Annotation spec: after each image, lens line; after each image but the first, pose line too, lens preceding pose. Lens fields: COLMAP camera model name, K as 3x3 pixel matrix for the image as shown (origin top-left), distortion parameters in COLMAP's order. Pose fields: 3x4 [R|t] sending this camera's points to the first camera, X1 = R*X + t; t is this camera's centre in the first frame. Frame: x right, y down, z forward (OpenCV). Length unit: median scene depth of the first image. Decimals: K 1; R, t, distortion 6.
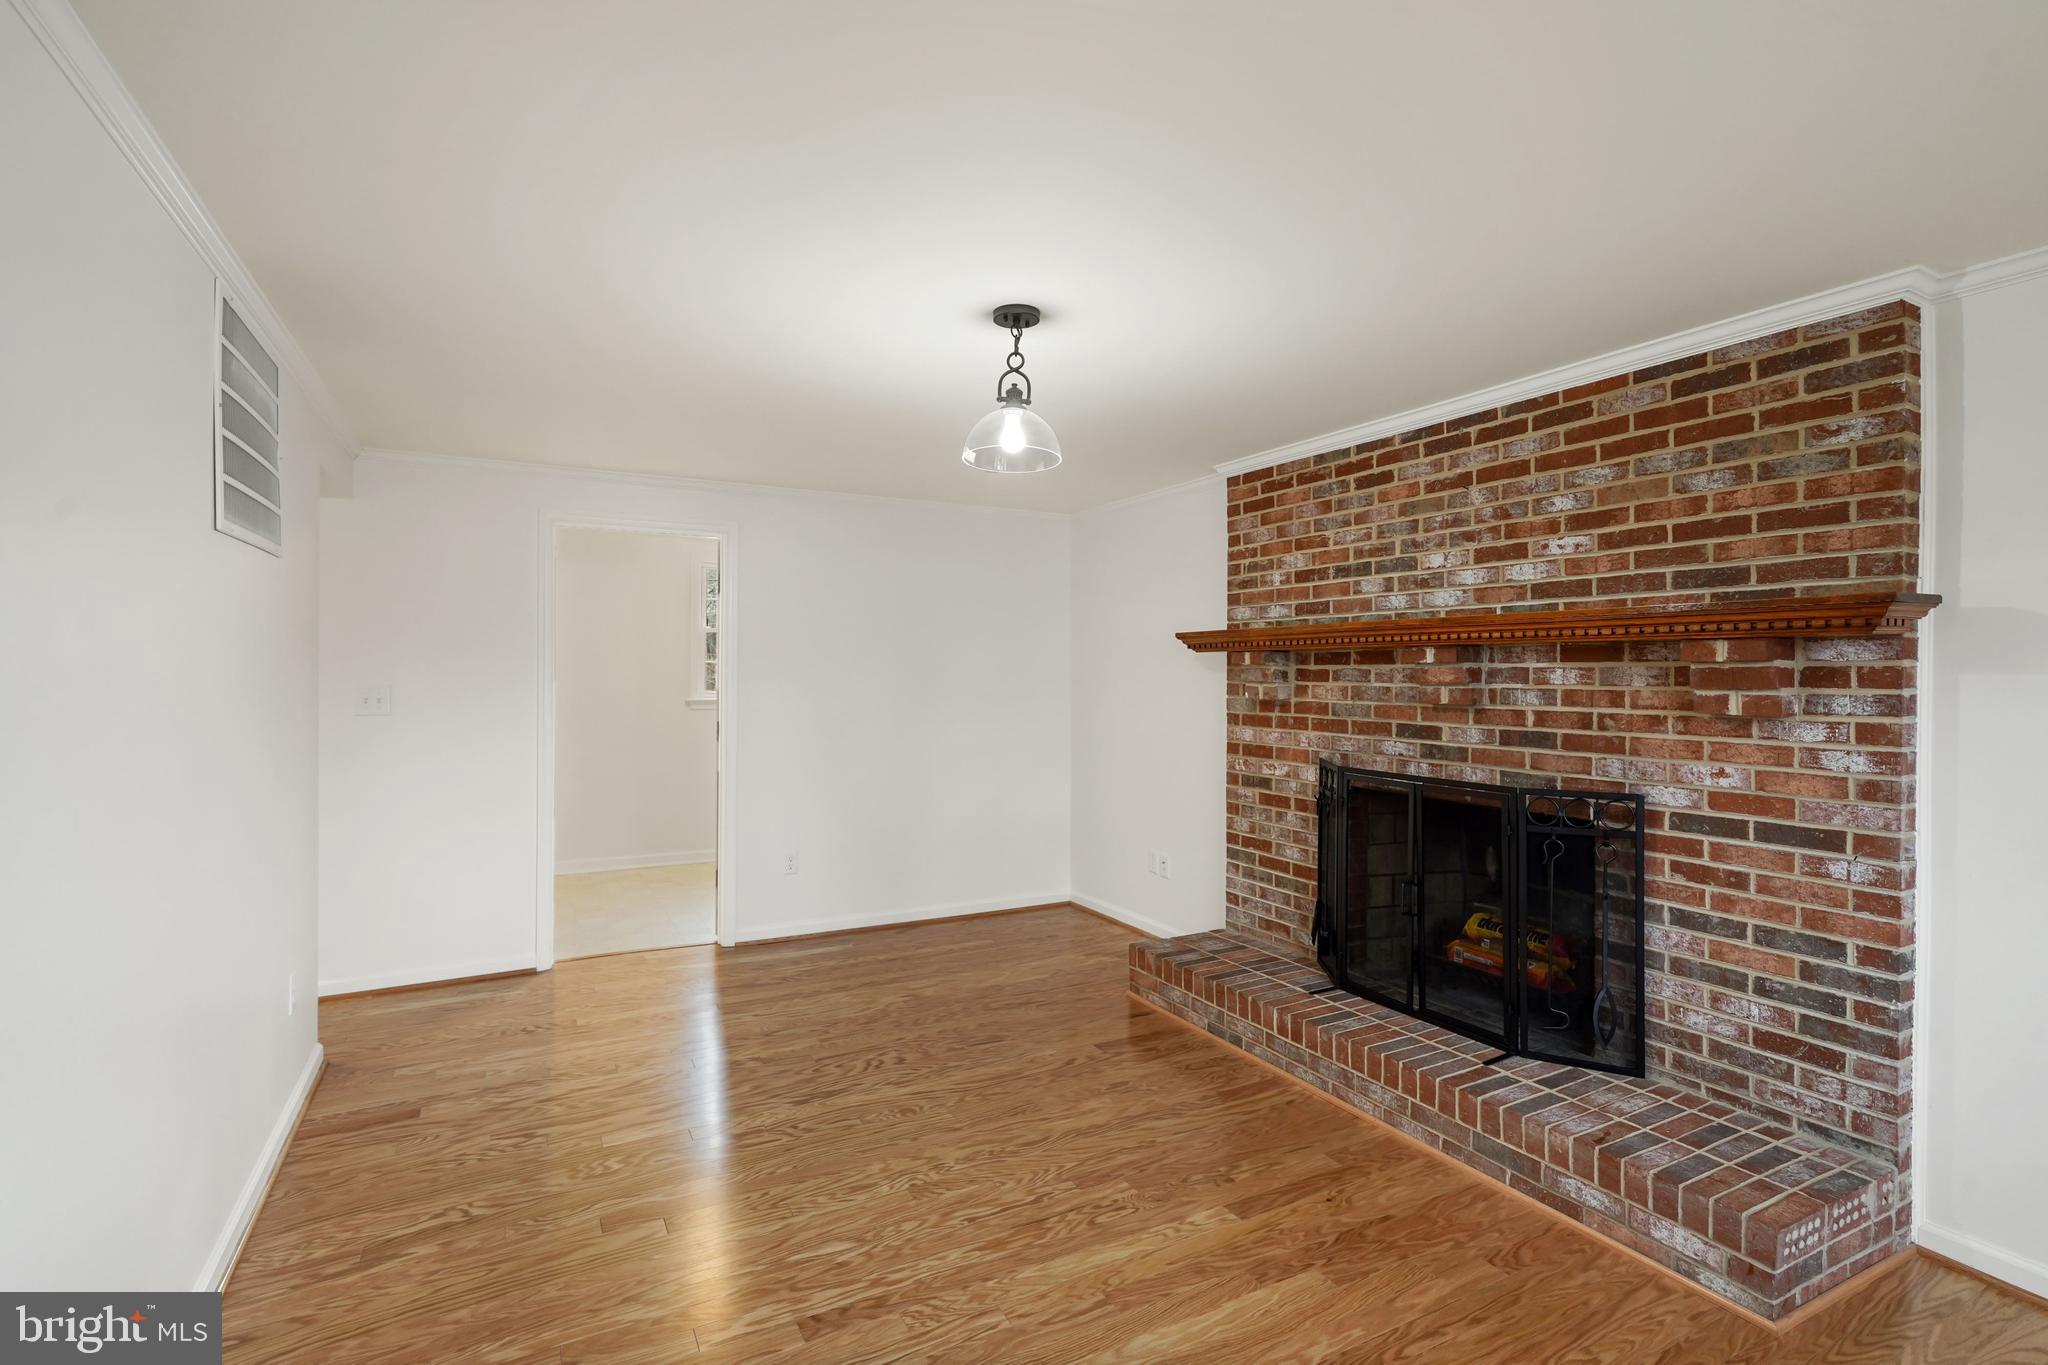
lens RADIAL K [[967.4, 0, 1026.0], [0, 967.4, 675.0], [0, 0, 1]] dist [-0.003982, 0.002322]
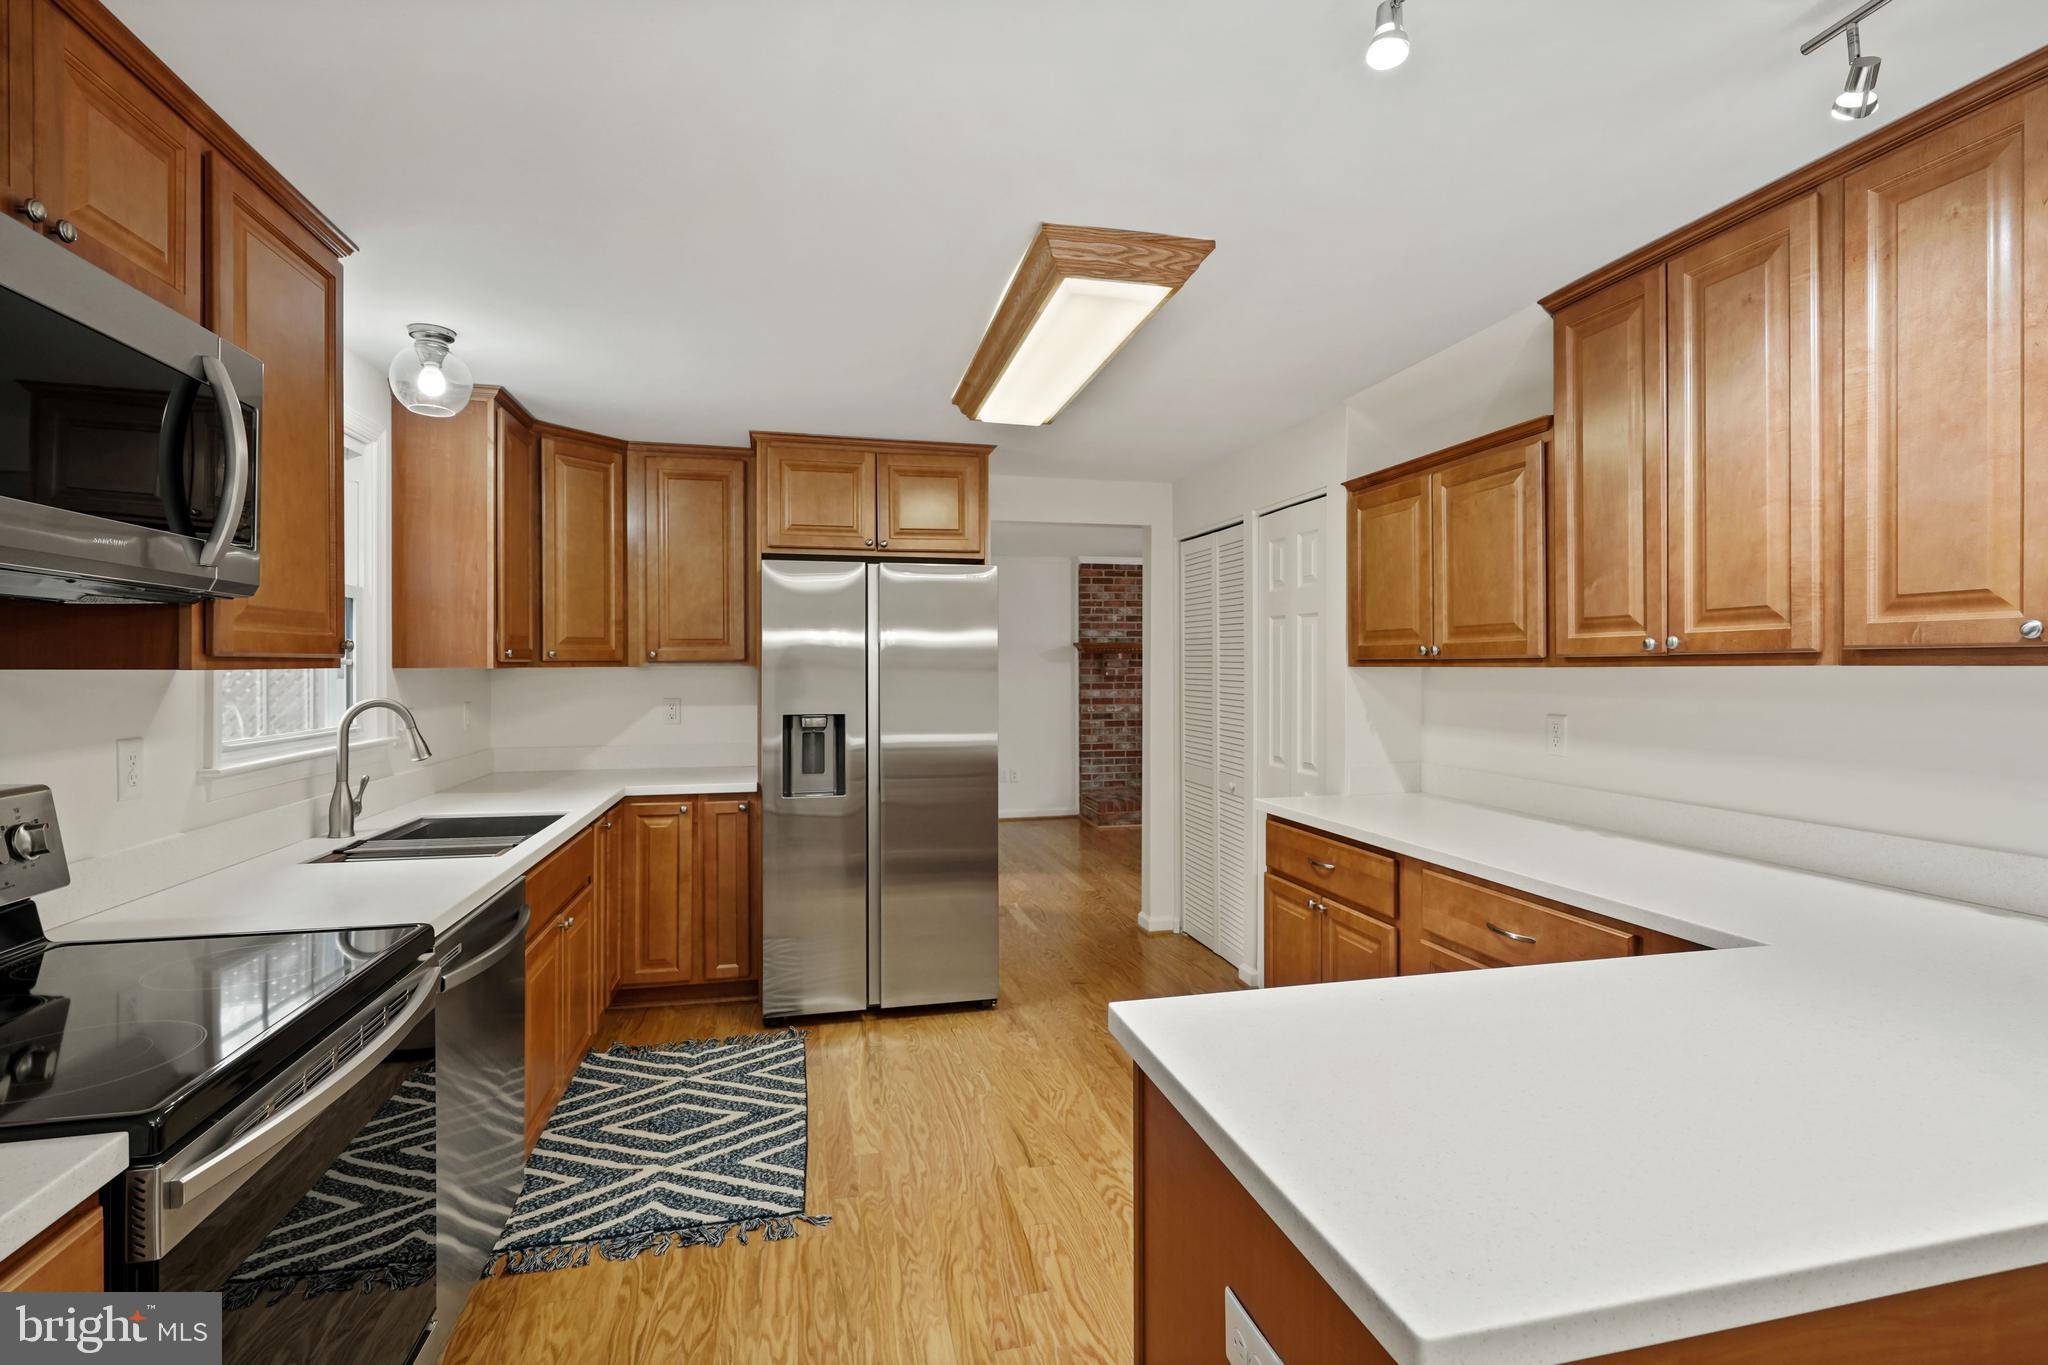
lens RADIAL K [[967.4, 0, 1028.3], [0, 967.4, 669.6], [0, 0, 1]] dist [-0.003982, 0.002322]
pose [[0.260215, -0.007762, 0.965520, -1.807323], [0.008209, 0.999949, 0.005826, -0.001277], [-0.965516, 0.006410, 0.260265, 0.626199]]
